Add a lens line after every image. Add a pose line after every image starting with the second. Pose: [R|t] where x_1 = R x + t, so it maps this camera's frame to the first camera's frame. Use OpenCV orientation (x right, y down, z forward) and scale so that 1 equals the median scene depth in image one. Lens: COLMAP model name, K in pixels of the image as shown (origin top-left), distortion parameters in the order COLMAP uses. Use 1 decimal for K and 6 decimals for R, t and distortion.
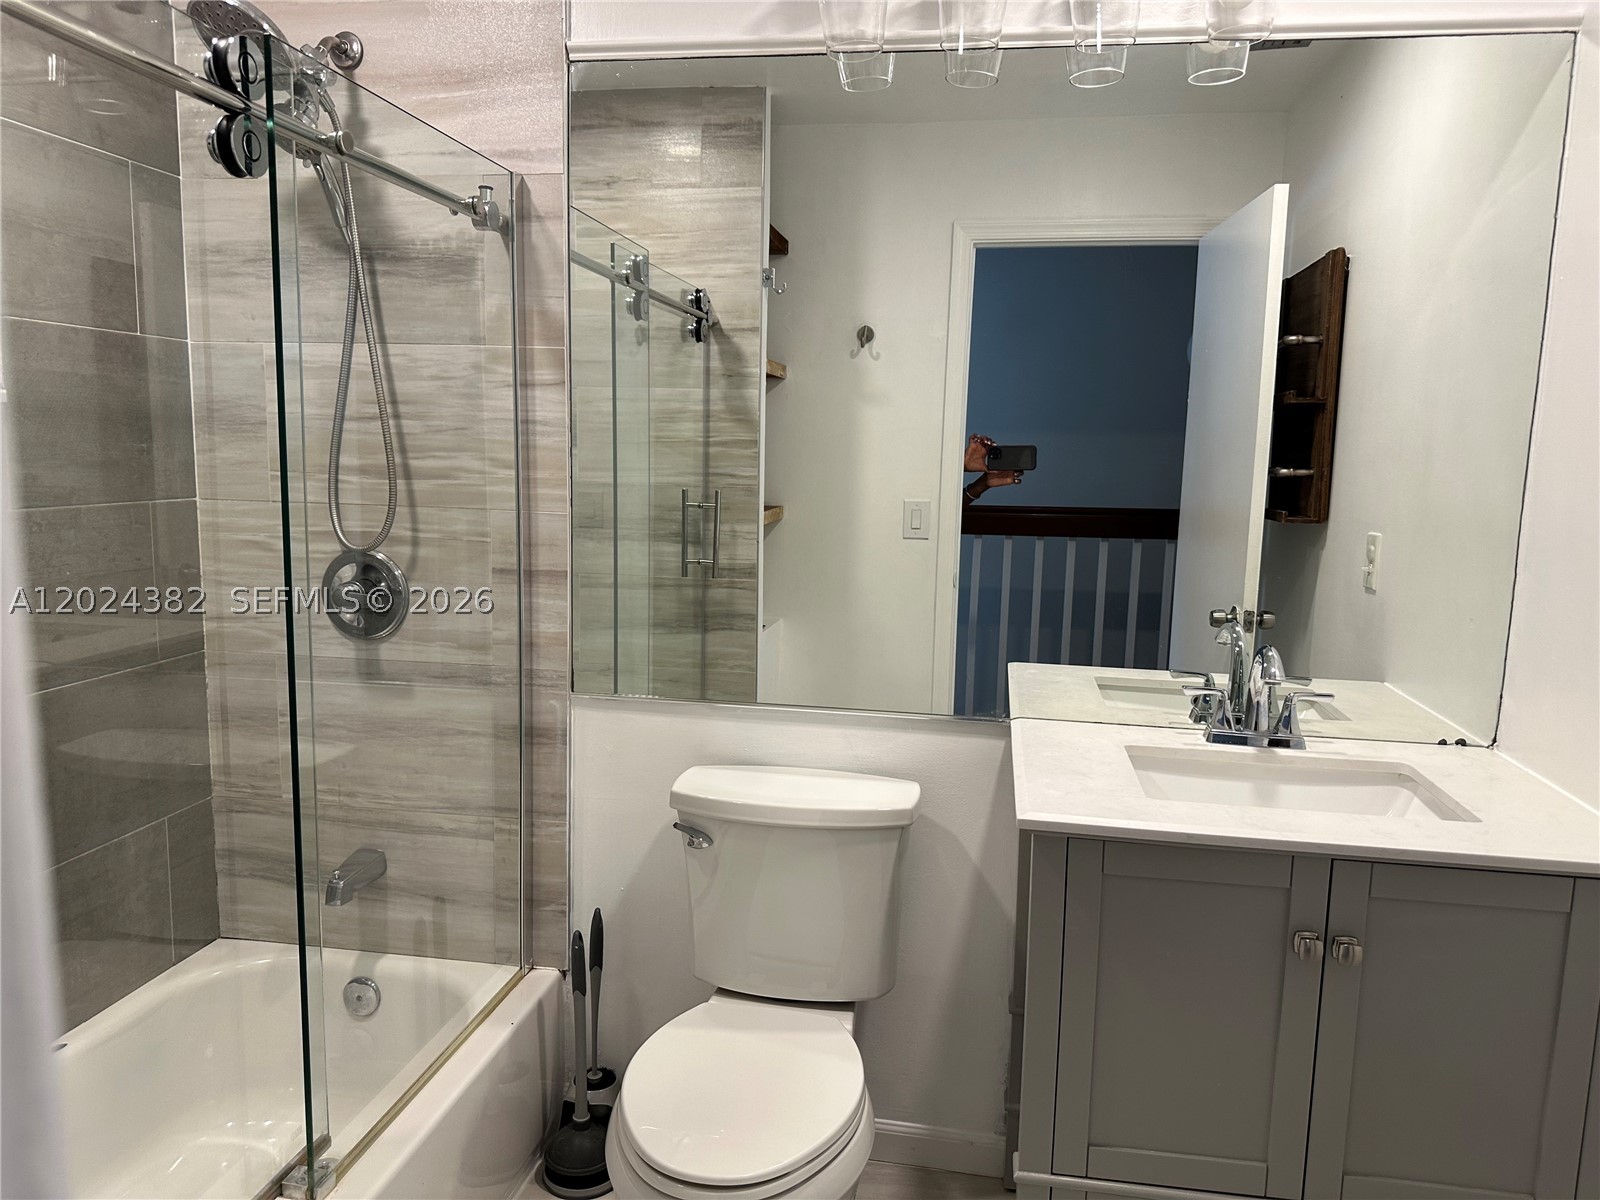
lens RADIAL K [[1127.4, 0, 804.7], [0, 1127.4, 594.0], [0, 0, 1]] dist [0.167762, -0.382077]
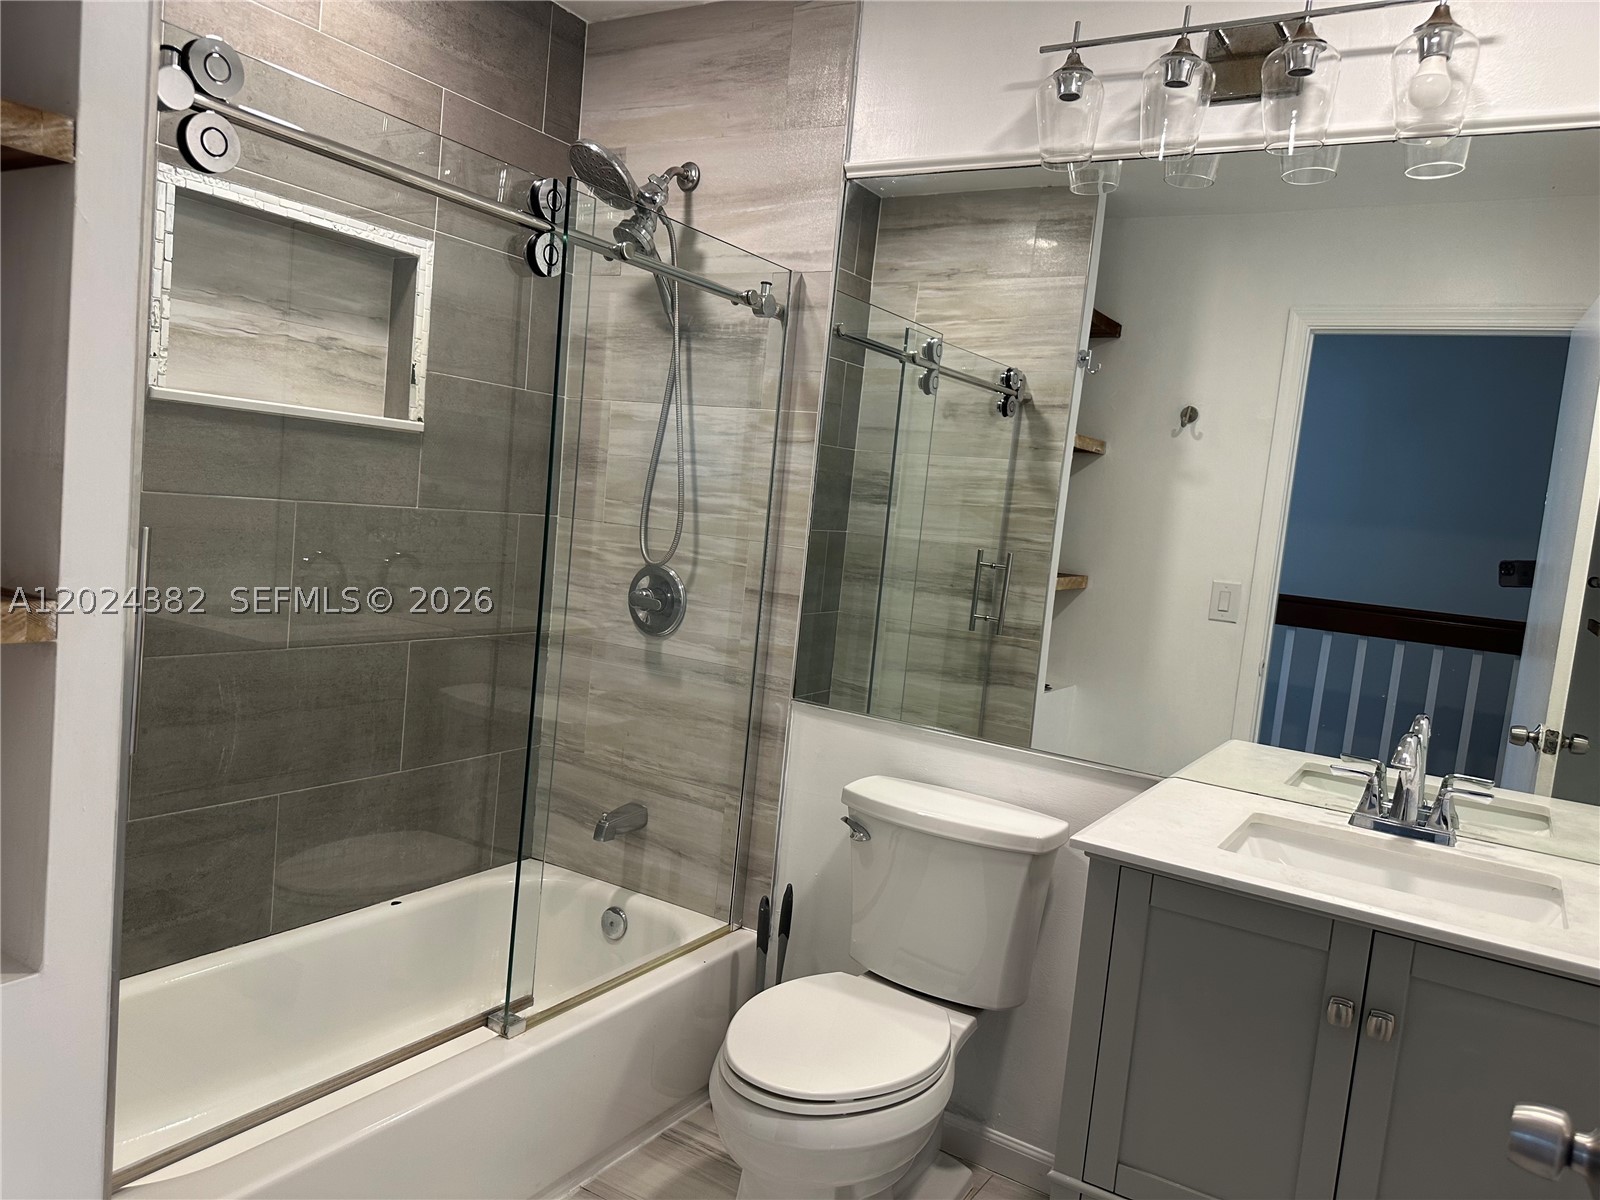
lens RADIAL K [[1133.6, 0, 800.0], [0, 1133.6, 600.0], [0, 0, 1]] dist [0.178907, -0.388297]
pose [[0.919840, 0.099699, -0.379412, 0.235642], [-0.123925, 0.991489, -0.039905, 0.030334], [0.372205, 0.083724, 0.924367, -0.102203]]
